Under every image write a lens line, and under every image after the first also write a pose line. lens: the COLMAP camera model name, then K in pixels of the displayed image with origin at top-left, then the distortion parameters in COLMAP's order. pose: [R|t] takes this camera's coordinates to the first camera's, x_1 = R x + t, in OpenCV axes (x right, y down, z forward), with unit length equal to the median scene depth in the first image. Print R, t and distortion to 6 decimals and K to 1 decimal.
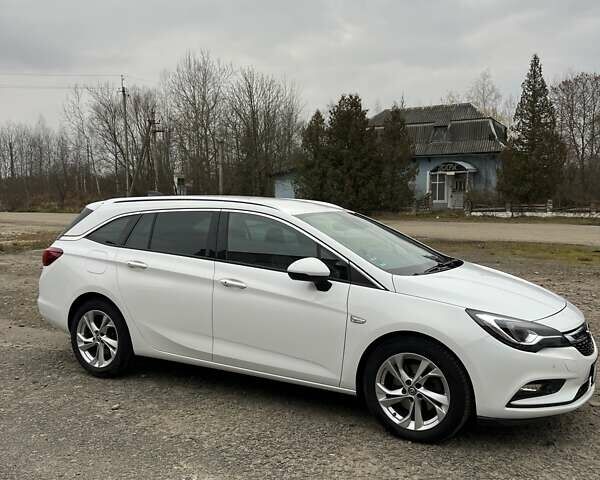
lens RADIAL K [[599.3, 0, 303.2], [0, 599.3, 247.2], [0, 0, 1]] dist [0.083264, -0.145057]
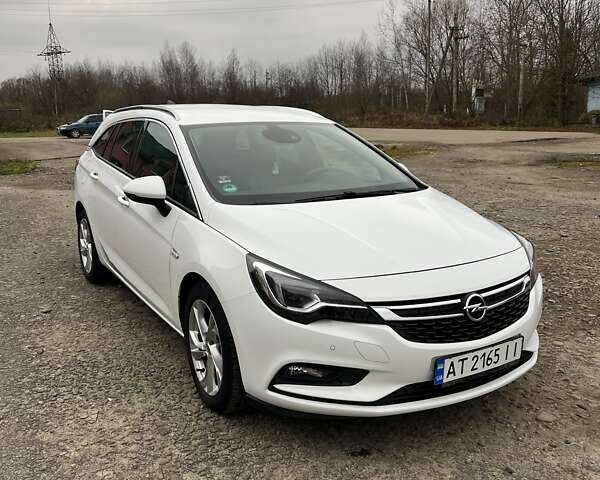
lens RADIAL K [[599.3, 0, 303.2], [0, 599.3, 247.2], [0, 0, 1]] dist [0.083264, -0.145057]
pose [[0.859890, 0.102370, -0.500110, 0.651853], [-0.031814, 0.988529, 0.147646, -0.014054], [0.509487, -0.111049, 0.853282, 0.381823]]
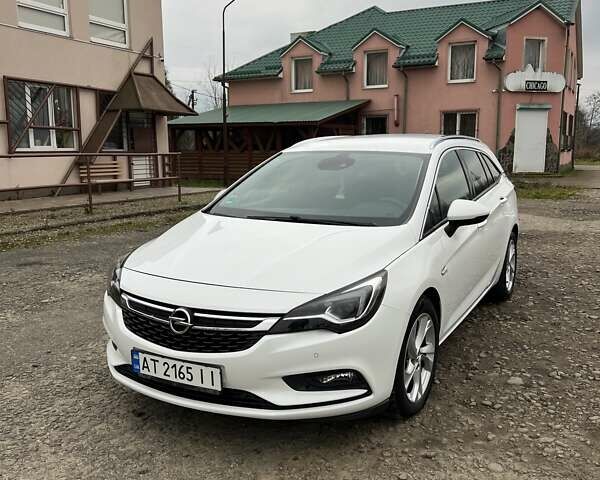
lens RADIAL K [[606.7, 0, 300.0], [0, 606.7, 240.0], [0, 0, 1]] dist [0.076379, -0.145974]
pose [[-0.008949, 0.154326, -0.987979, 1.191507], [-0.079855, 0.984753, 0.154545, -0.075681], [0.996766, 0.080278, 0.003511, 1.168417]]
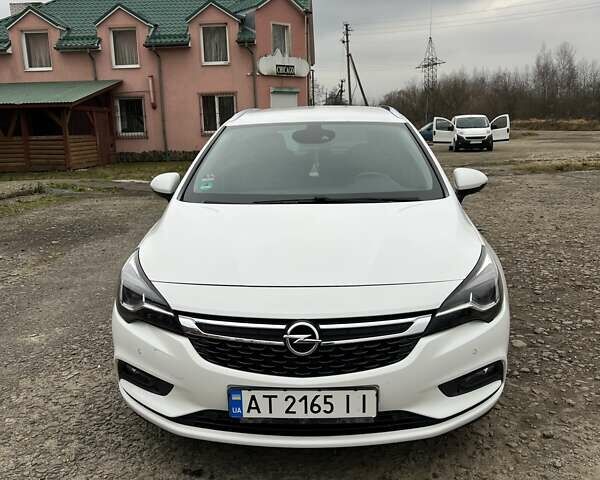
lens RADIAL K [[599.3, 0, 303.2], [0, 599.3, 247.2], [0, 0, 1]] dist [0.083264, -0.145057]
pose [[0.428506, 0.167341, -0.887908, 0.961579], [-0.050970, 0.985612, 0.161157, -0.027114], [0.902100, -0.023800, 0.430870, 0.803441]]
